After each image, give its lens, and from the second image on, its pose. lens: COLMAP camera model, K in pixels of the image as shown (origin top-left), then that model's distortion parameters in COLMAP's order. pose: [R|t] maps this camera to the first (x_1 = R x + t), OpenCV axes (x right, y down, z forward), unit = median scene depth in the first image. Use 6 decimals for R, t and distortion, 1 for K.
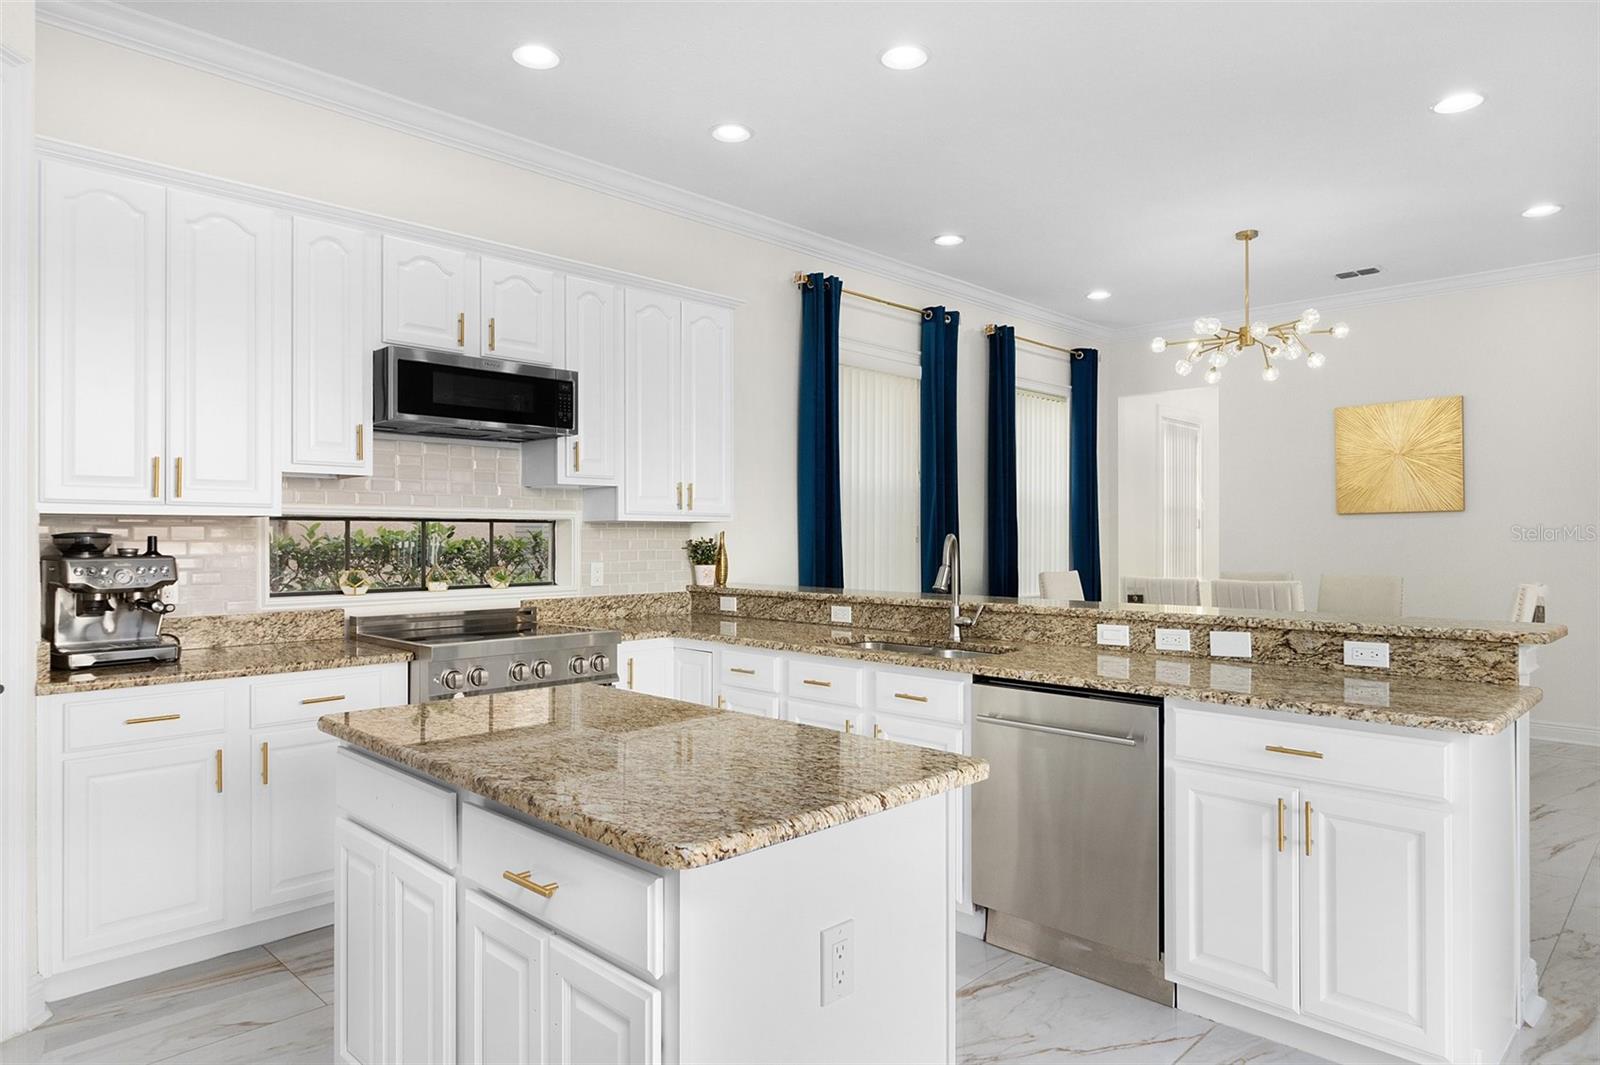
lens RADIAL K [[959.4, 0, 801.4], [0, 959.4, 531.2], [0, 0, 1]] dist [-0.004622, 0.001265]
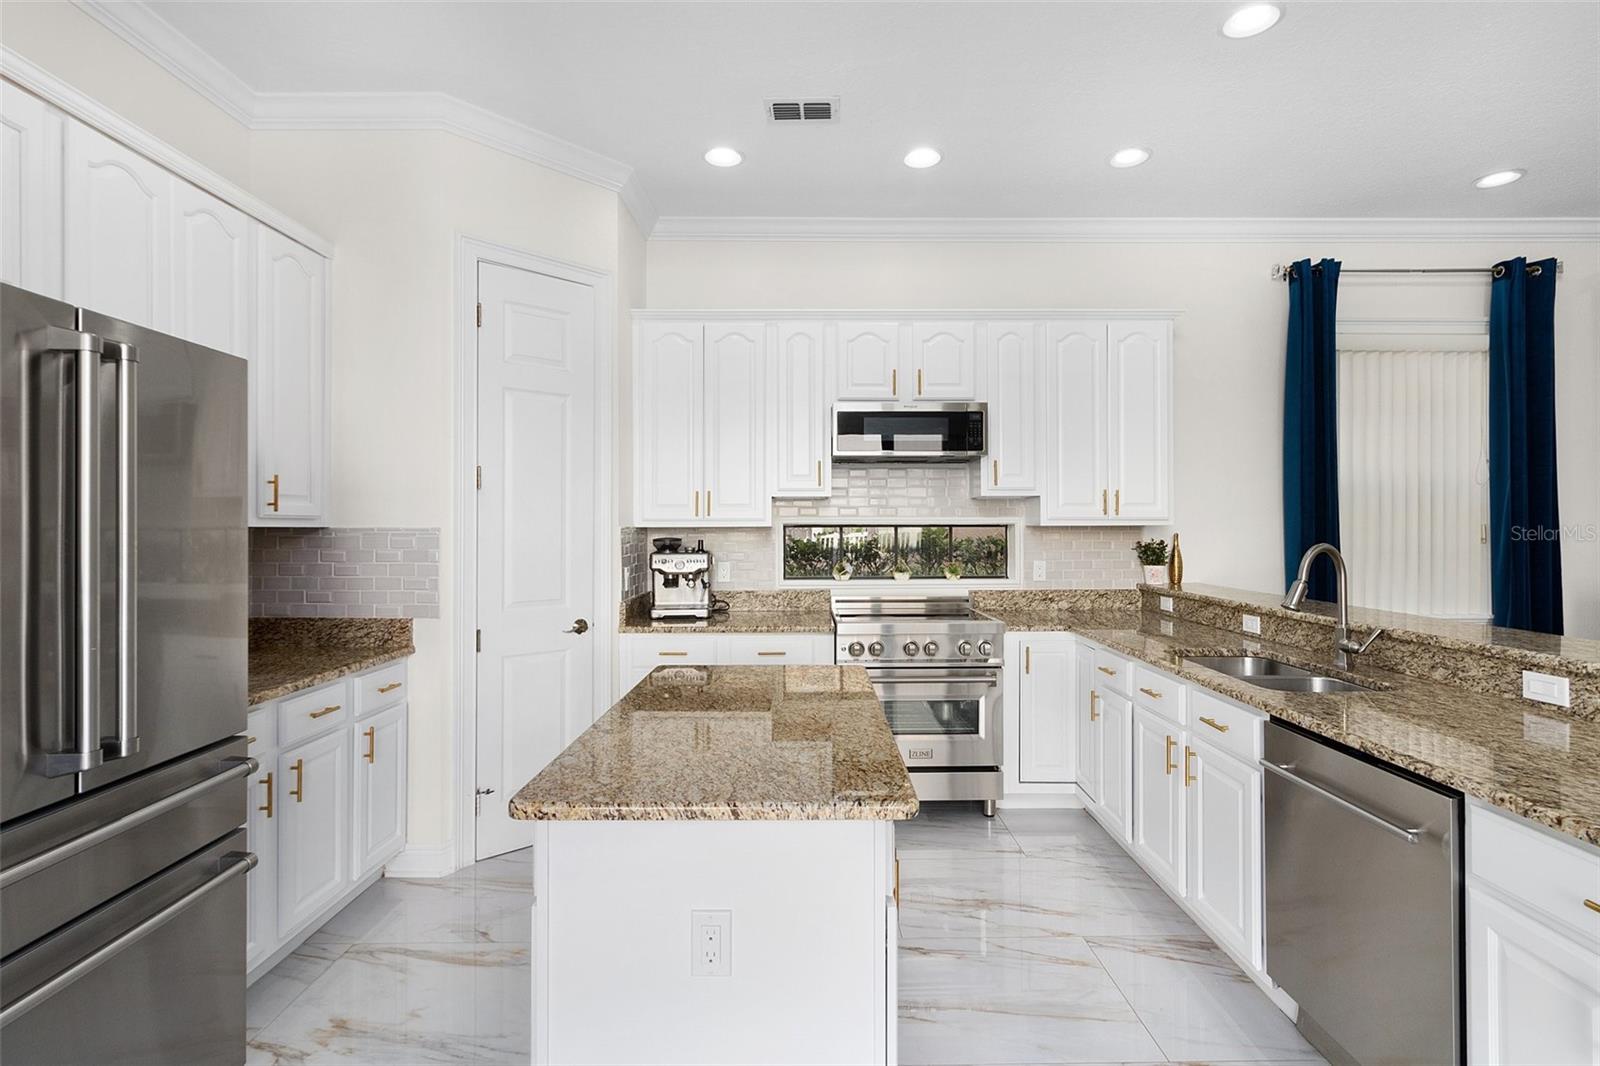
lens RADIAL K [[768.5, 0, 811.3], [0, 768.5, 522.0], [0, 0, 1]] dist [0.000904, 0.001291]
pose [[0.711195, -0.005712, -0.702971, 0.307147], [0.006177, 0.999979, -0.001877, -0.017977], [0.702967, -0.003008, 0.711216, 0.176989]]
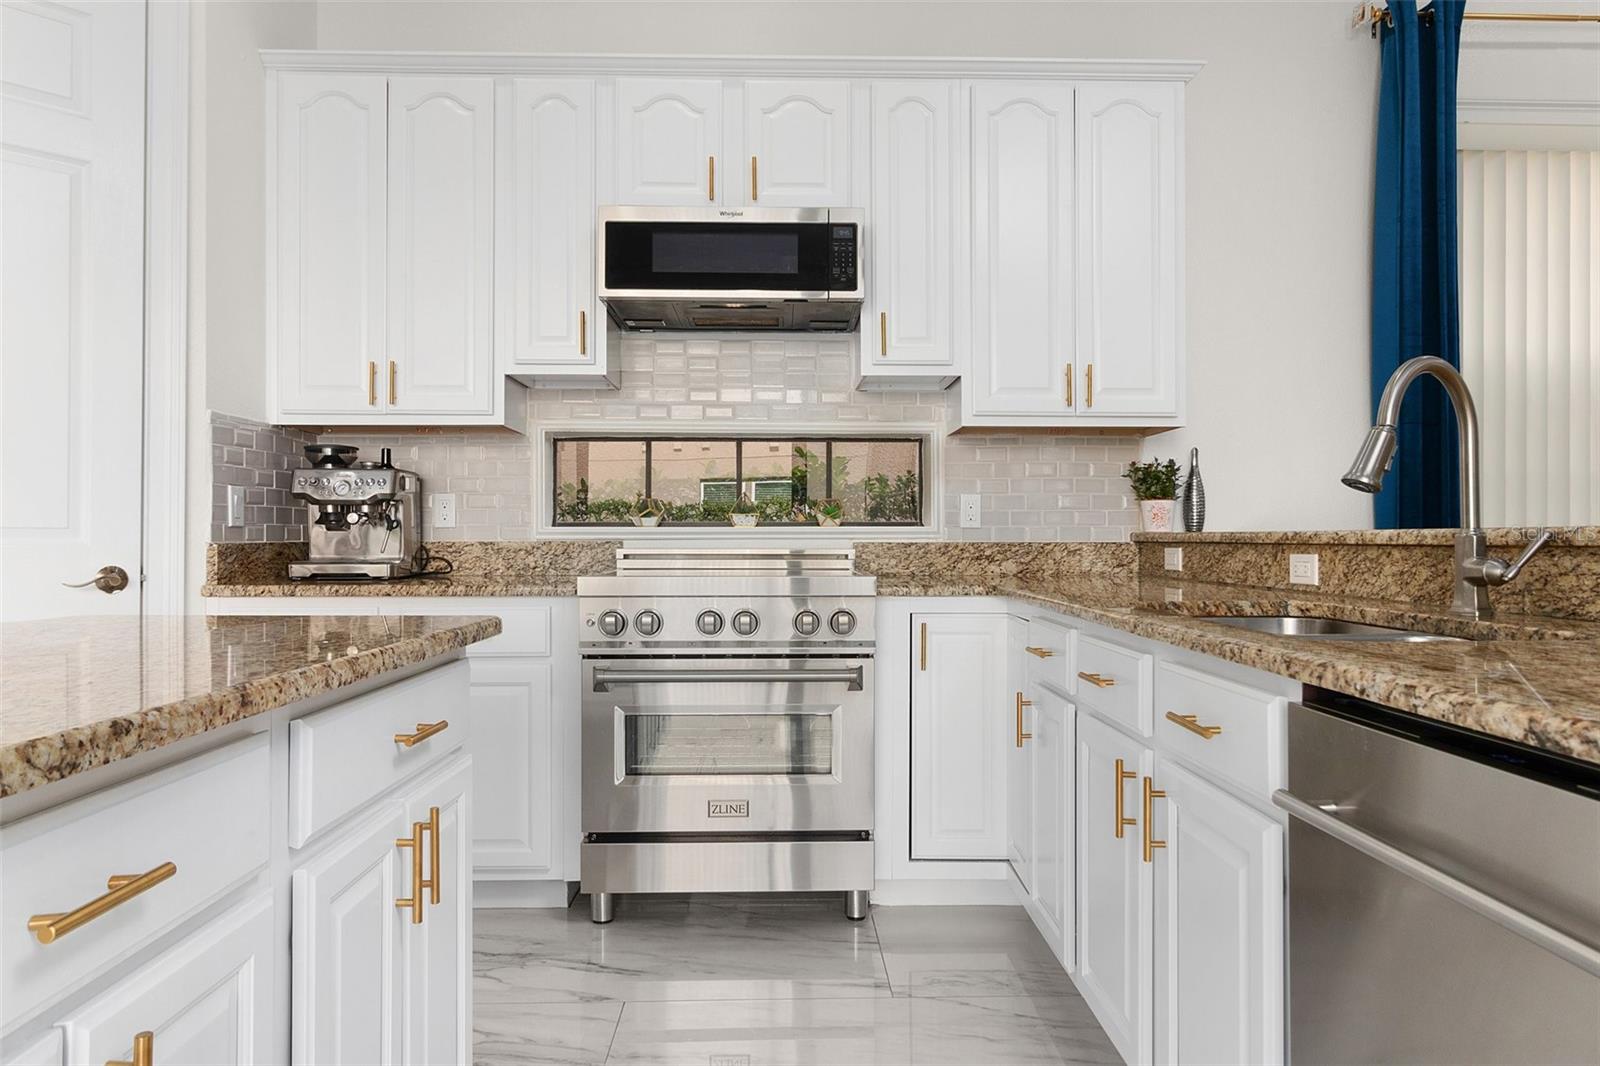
lens RADIAL K [[990.8, 0, 797.8], [0, 990.8, 526.9], [0, 0, 1]] dist [0.001401, 0.001428]
pose [[0.719563, -0.006828, -0.694394, 0.250507], [0.002895, 0.999972, -0.006833, 0.076381], [0.694421, 0.002906, 0.719563, 0.484766]]
